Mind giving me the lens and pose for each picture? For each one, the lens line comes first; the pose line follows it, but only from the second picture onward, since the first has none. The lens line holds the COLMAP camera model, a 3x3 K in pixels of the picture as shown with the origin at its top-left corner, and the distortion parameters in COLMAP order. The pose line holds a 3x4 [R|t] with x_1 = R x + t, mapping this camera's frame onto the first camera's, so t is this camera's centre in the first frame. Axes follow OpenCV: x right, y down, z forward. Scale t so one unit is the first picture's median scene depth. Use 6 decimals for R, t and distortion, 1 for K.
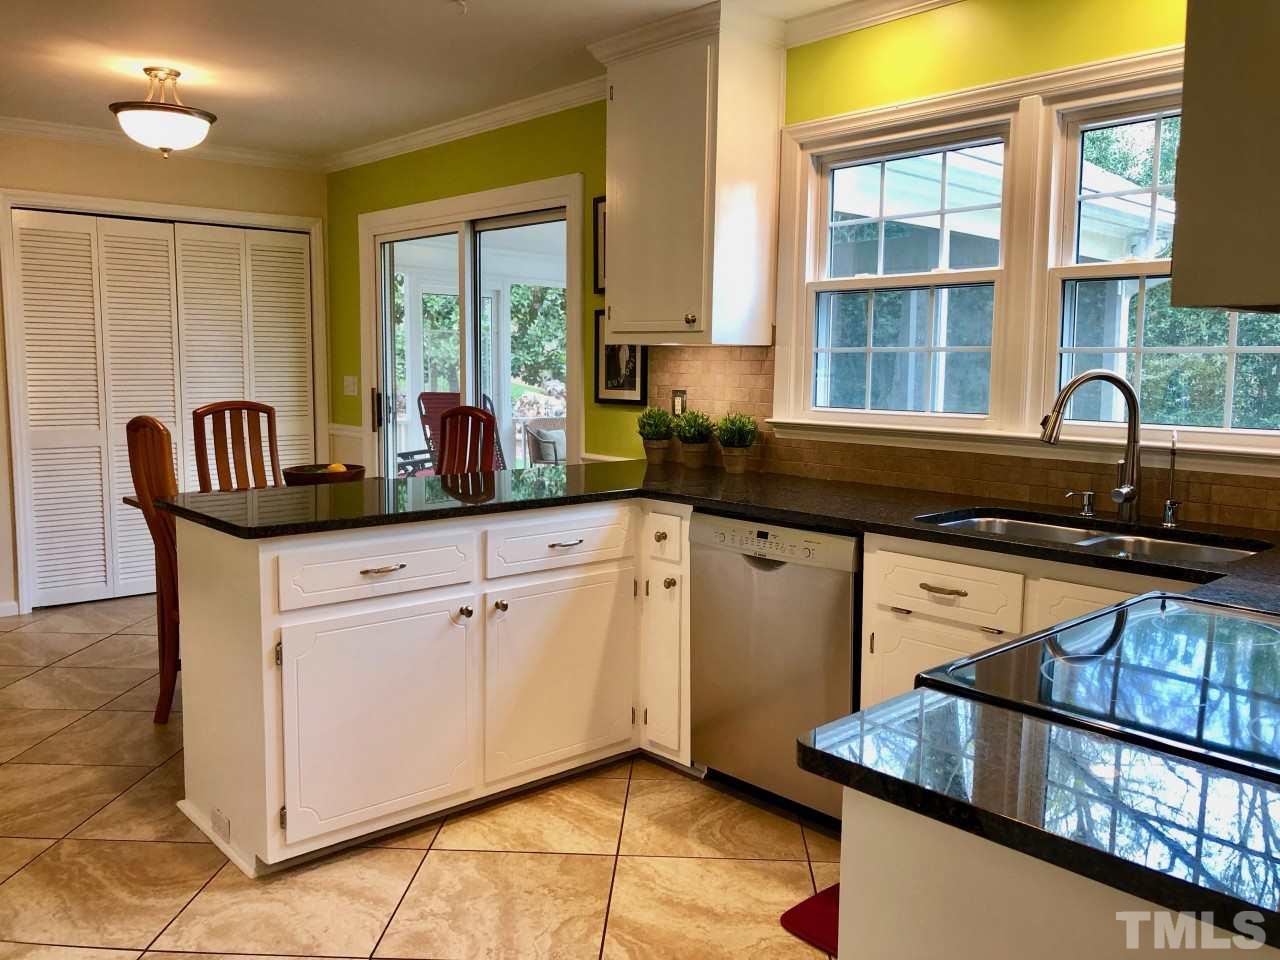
lens RADIAL K [[1039.2, 0, 640.0], [0, 1039.2, 480.0], [0, 0, 1]] dist [0.089556, -0.138757]
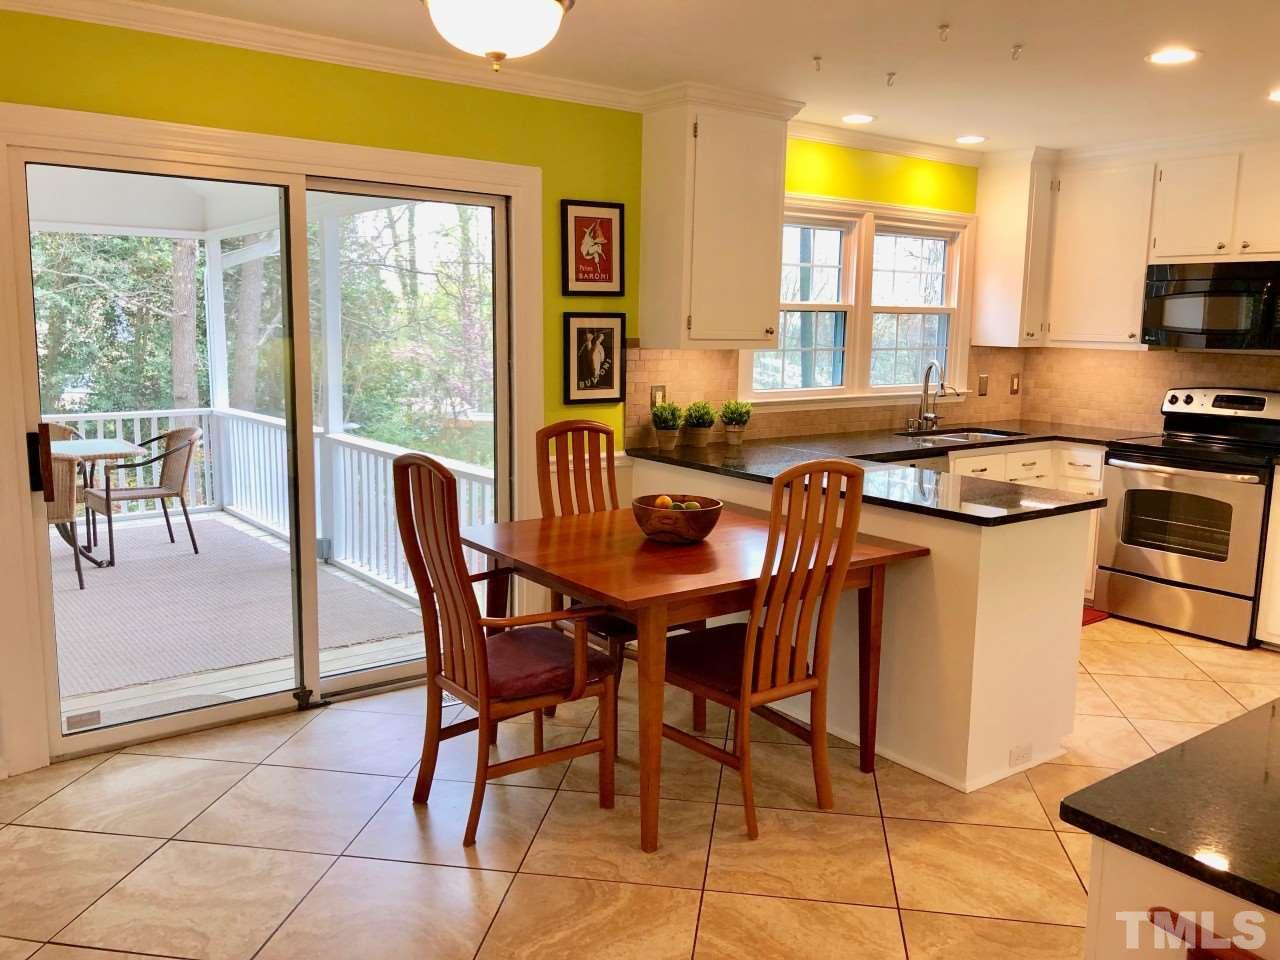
lens RADIAL K [[1039.2, 0, 640.0], [0, 1039.2, 480.0], [0, 0, 1]] dist [0.089556, -0.138757]
pose [[0.090681, -0.156824, 0.983455, -1.125915], [0.105583, 0.983472, 0.147091, -0.155287], [-0.990267, 0.090498, 0.105740, 0.901807]]
